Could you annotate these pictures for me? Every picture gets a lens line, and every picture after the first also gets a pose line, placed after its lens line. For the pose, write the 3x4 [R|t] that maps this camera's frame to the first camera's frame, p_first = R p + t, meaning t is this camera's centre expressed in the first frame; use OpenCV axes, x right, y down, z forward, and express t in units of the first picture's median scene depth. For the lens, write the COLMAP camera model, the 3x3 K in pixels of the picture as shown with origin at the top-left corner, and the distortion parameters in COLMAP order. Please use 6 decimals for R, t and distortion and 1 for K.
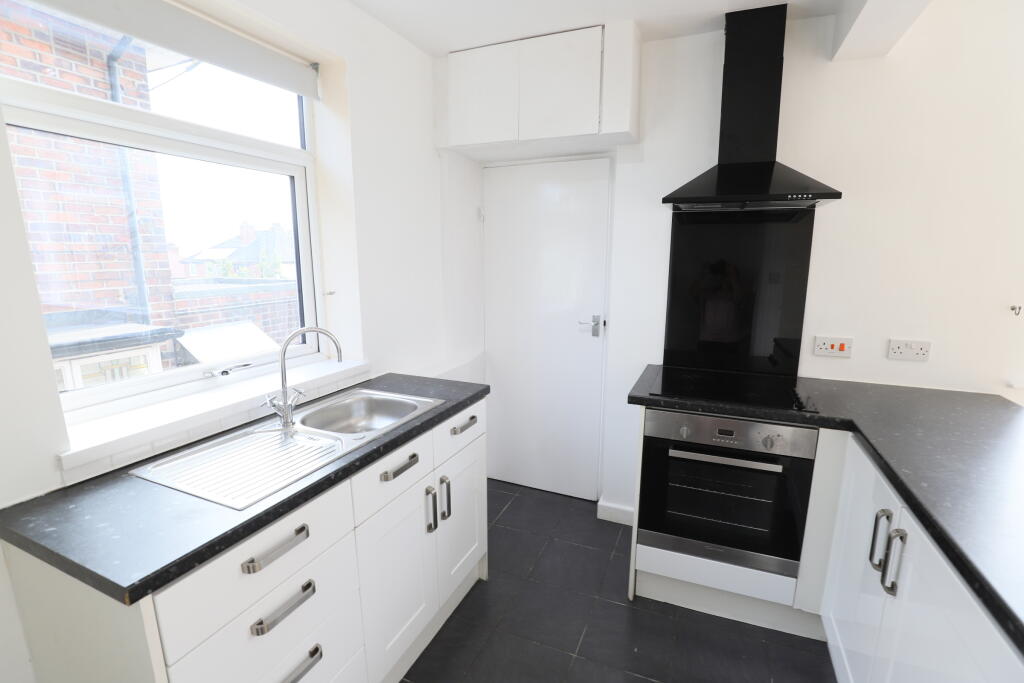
lens RADIAL K [[463.8, 0, 517.5], [0, 463.8, 346.2], [0, 0, 1]] dist [-0.031843, 0.001619]
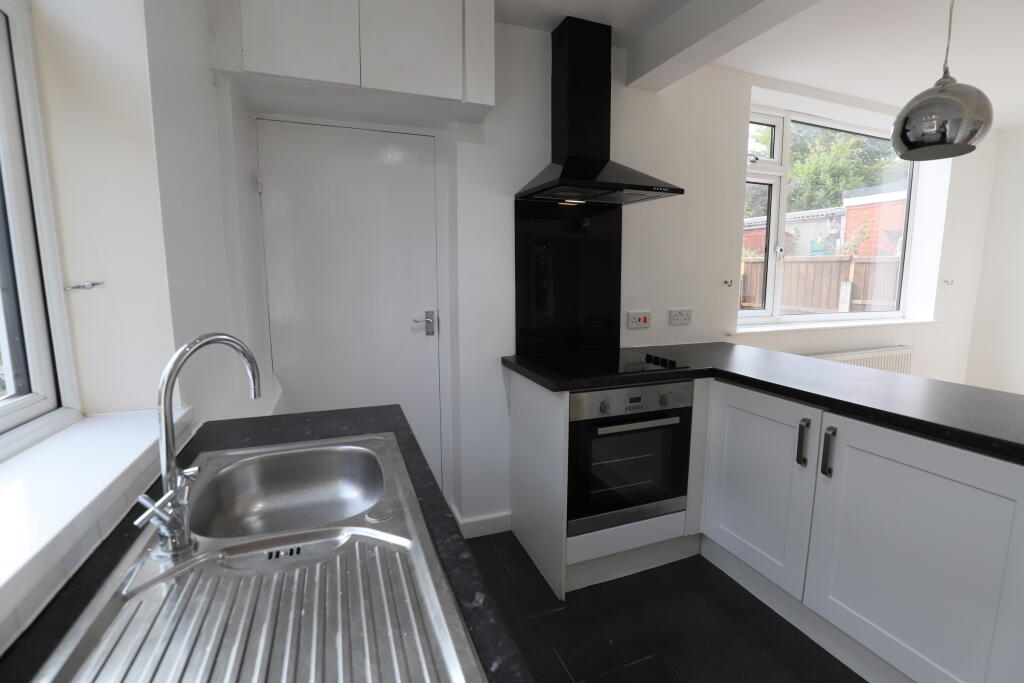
lens RADIAL K [[465.1, 0, 514.8], [0, 465.1, 343.7], [0, 0, 1]] dist [-0.033592, 0.000275]
pose [[0.723445, -0.105484, 0.682276, -0.420694], [0.131656, 0.991201, 0.013645, 0.003527], [-0.677713, 0.079955, 0.730967, 0.333379]]
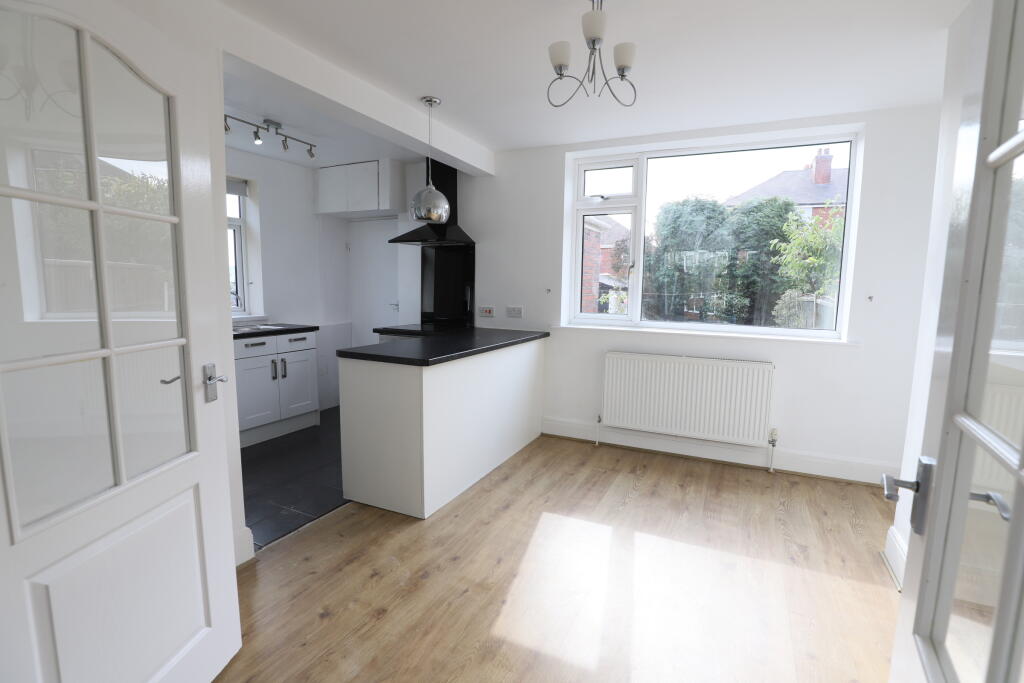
lens RADIAL K [[465.1, 0, 514.8], [0, 465.1, 343.7], [0, 0, 1]] dist [-0.033592, 0.000275]
pose [[0.998767, 0.017888, -0.046316, 0.943245], [-0.021004, 0.997486, -0.067683, 0.289401], [0.044989, 0.068572, 0.996631, -1.073807]]
